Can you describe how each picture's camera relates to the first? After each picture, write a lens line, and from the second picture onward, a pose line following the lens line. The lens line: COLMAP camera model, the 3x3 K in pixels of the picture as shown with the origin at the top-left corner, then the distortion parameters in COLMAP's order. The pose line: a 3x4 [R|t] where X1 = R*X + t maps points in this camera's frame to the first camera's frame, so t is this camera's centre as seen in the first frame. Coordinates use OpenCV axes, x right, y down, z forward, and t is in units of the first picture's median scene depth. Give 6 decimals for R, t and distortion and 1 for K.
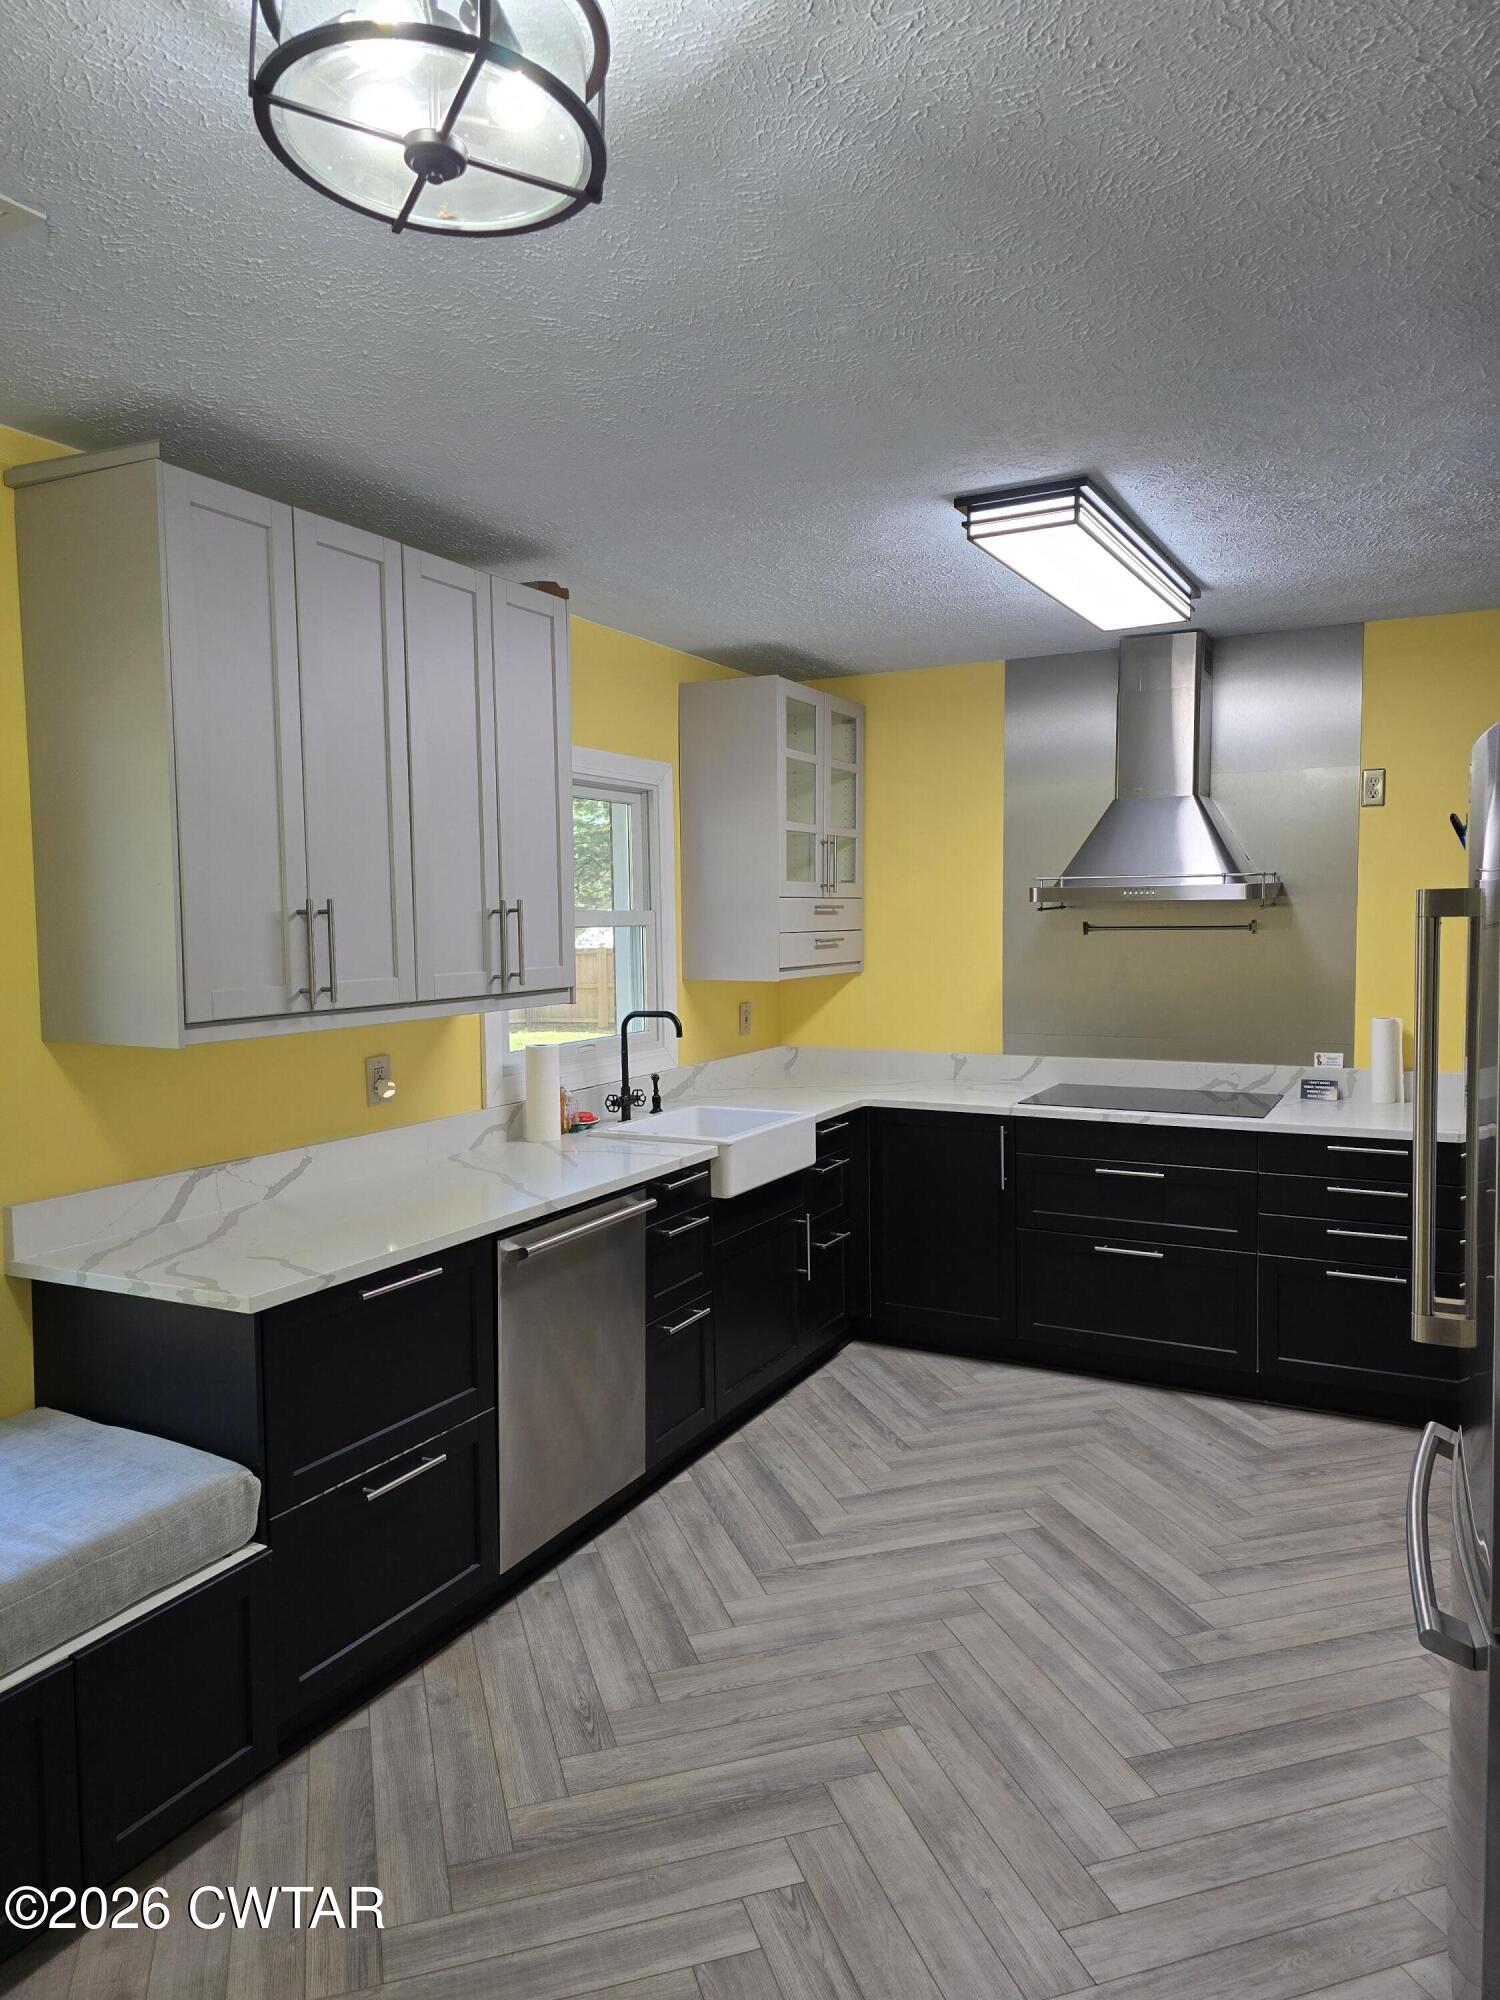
lens RADIAL K [[1326.1, 0, 751.1], [0, 1326.1, 993.1], [0, 0, 1]] dist [0.059975, -0.015763]
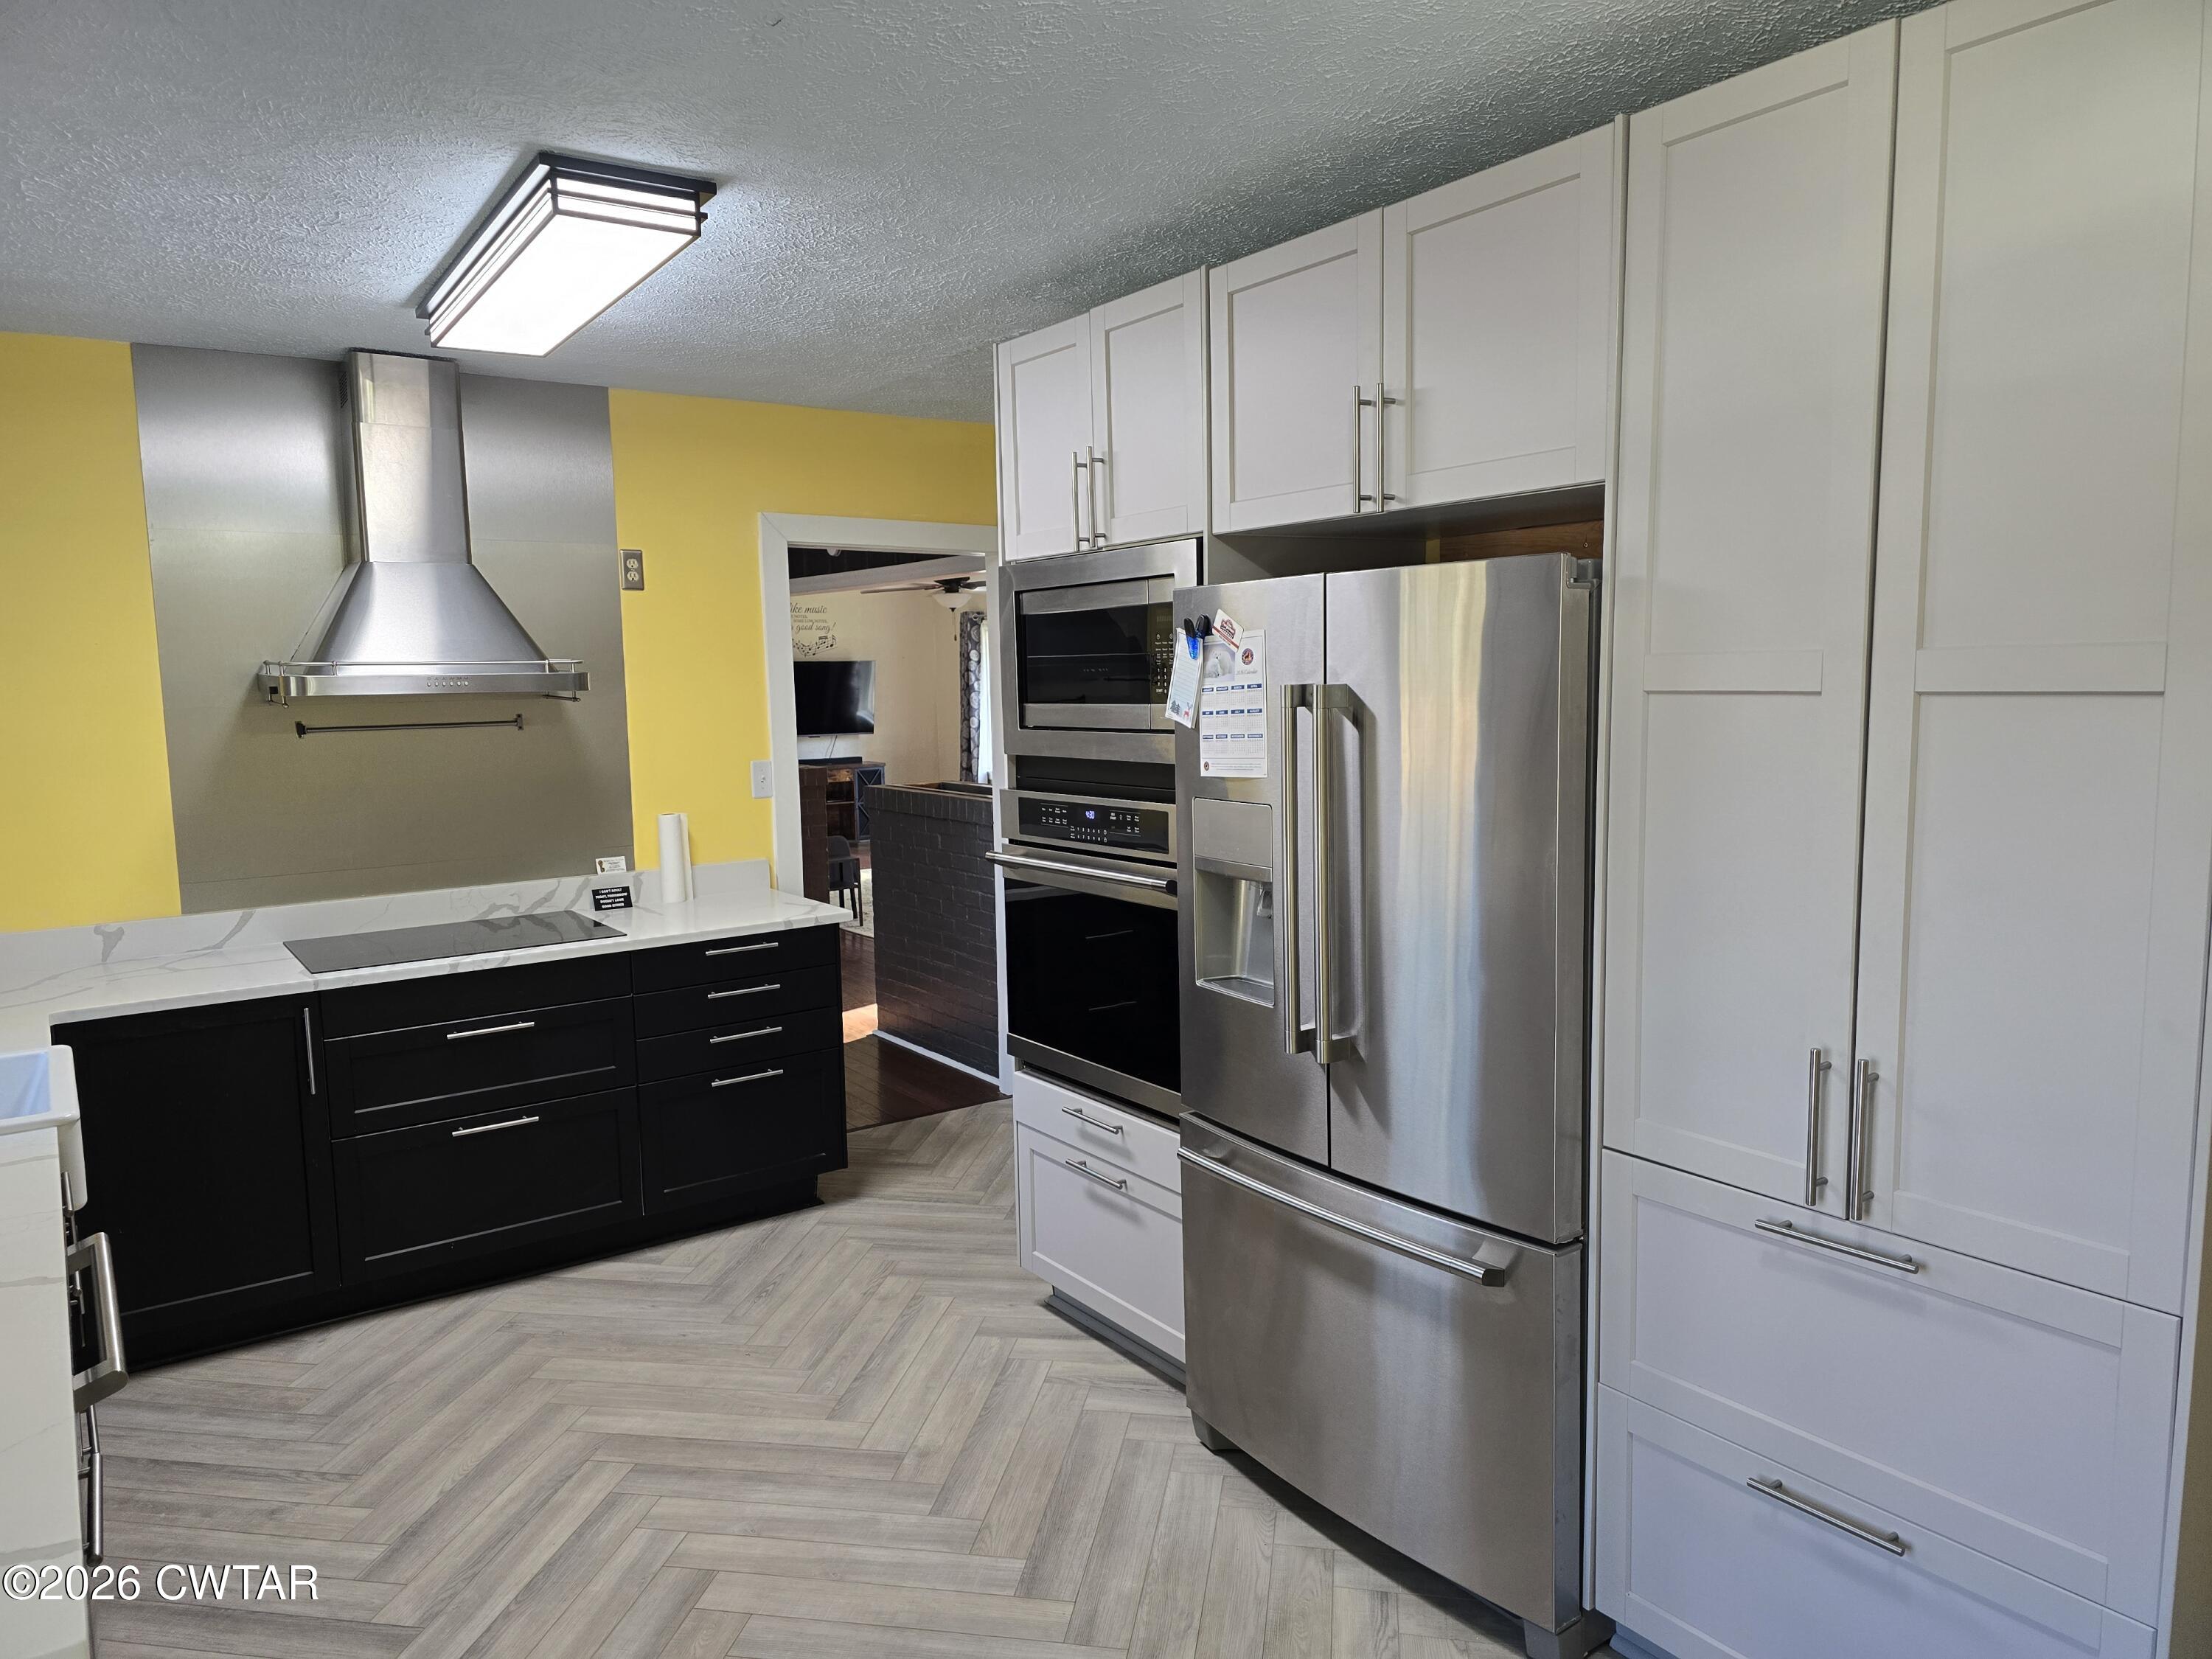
lens RADIAL K [[1466.6, 0, 1108.5], [0, 1466.6, 834.5], [0, 0, 1]] dist [0.059975, -0.015763]
pose [[0.490702, -0.099948, 0.865576, -0.357013], [0.071644, 0.994664, 0.074238, -0.028009], [-0.868377, 0.025585, 0.495244, 0.265911]]
